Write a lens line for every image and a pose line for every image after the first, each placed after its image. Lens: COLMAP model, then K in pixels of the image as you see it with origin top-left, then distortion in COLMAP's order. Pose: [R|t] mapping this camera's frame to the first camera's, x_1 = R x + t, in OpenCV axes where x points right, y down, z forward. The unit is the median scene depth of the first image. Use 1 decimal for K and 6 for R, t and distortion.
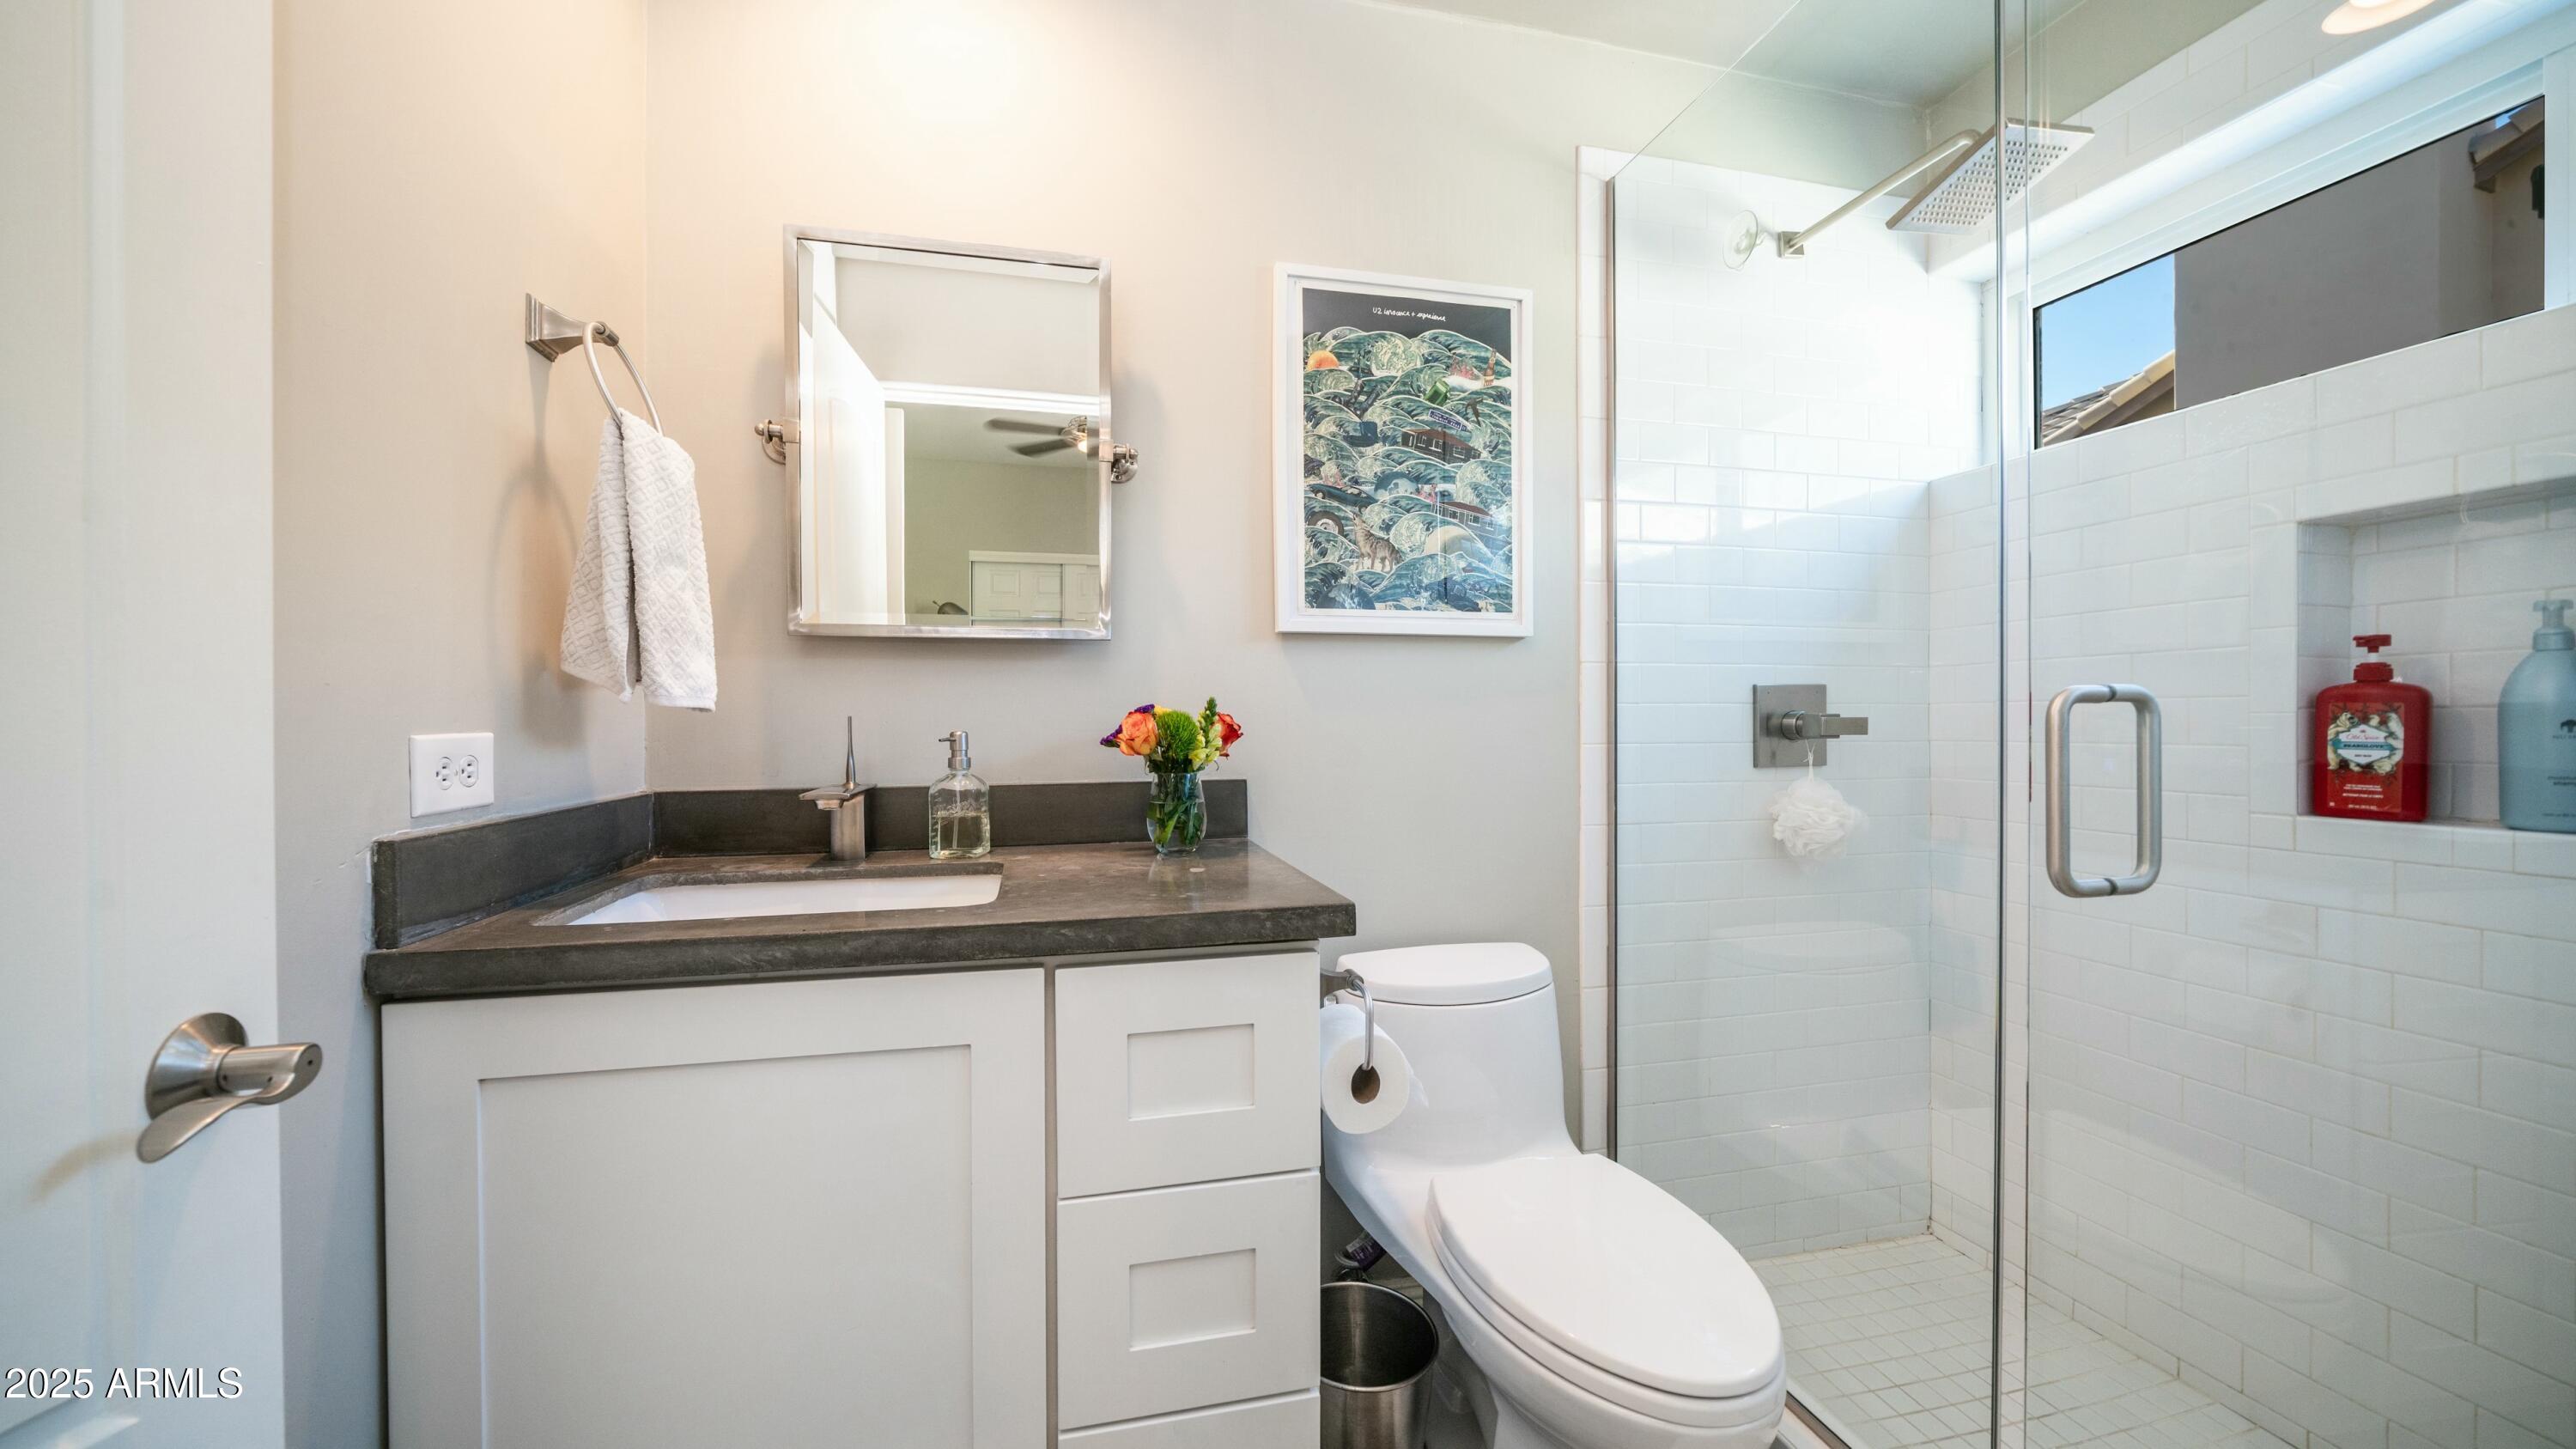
lens RADIAL K [[940.2, 0, 1278.7], [0, 940.2, 727.0], [0, 0, 1]] dist [0.000340, -0.000077]
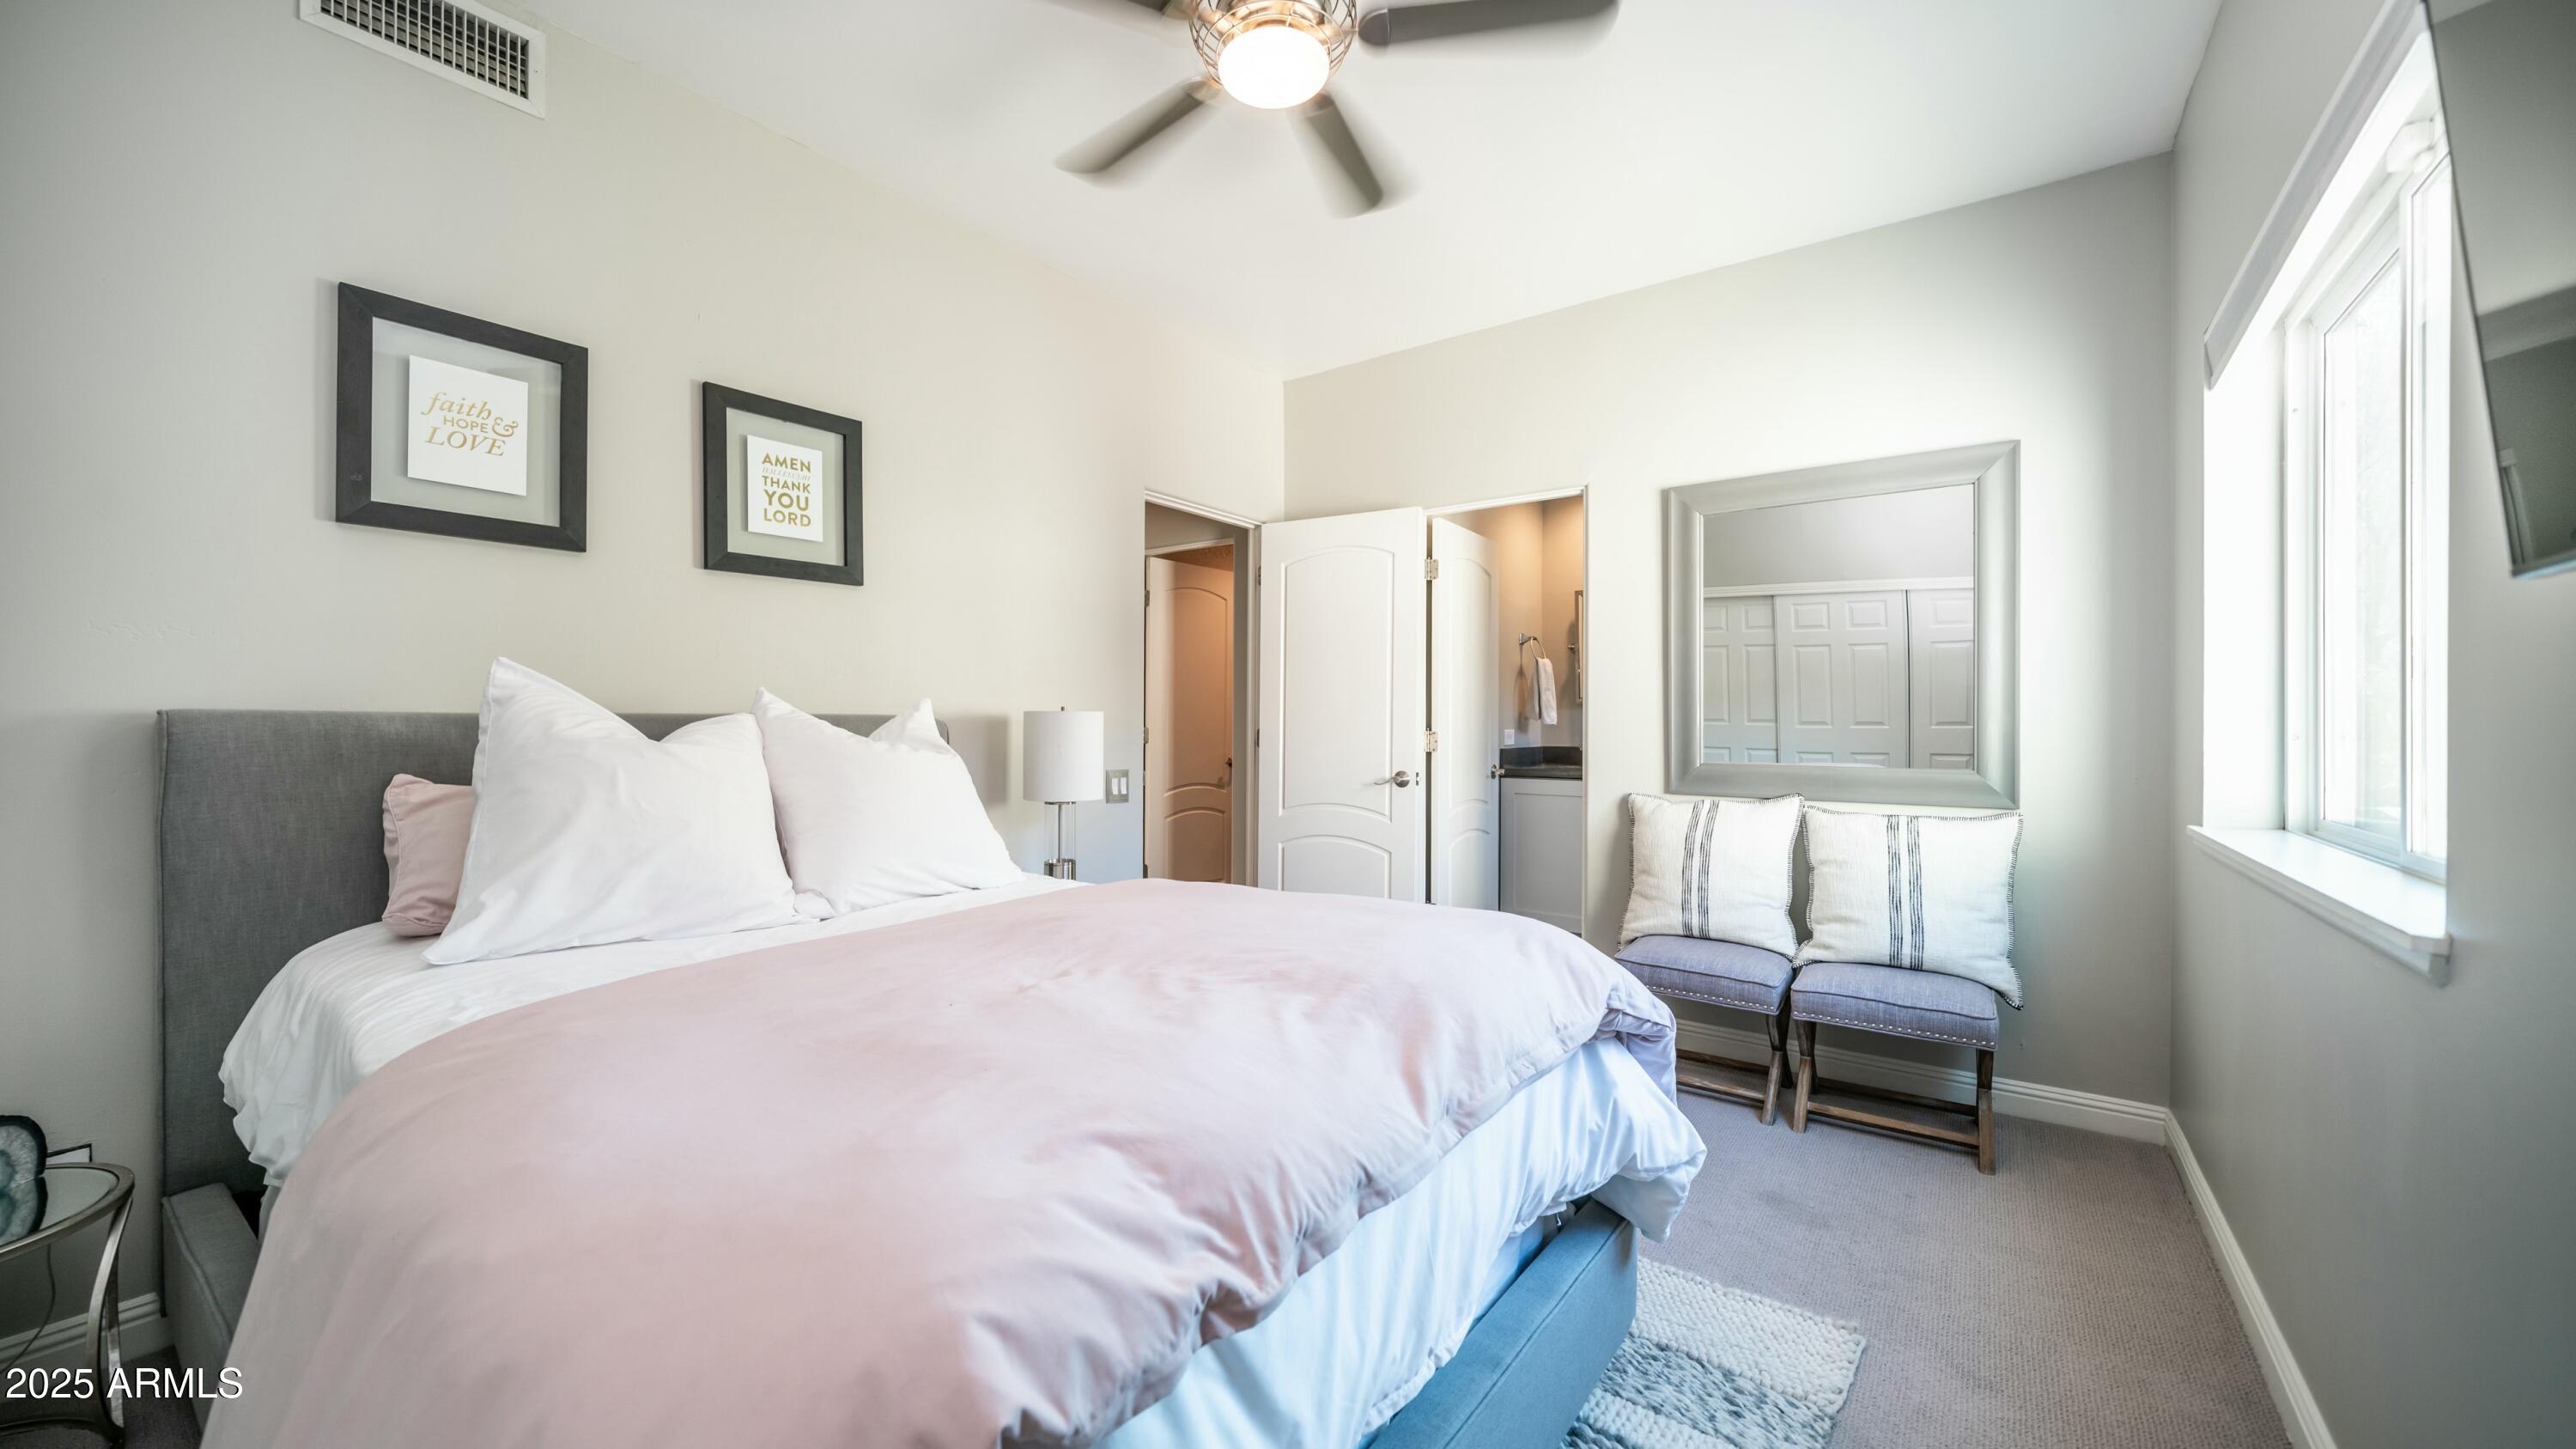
lens RADIAL K [[958.8, 0, 1273.0], [0, 958.8, 729.7], [0, 0, 1]] dist [0.000264, 0.000075]
pose [[0.634610, 0.006571, -0.772804, 1.804653], [-0.006389, 0.999974, 0.003255, -0.005135], [0.772806, 0.002872, 0.634636, -2.545899]]
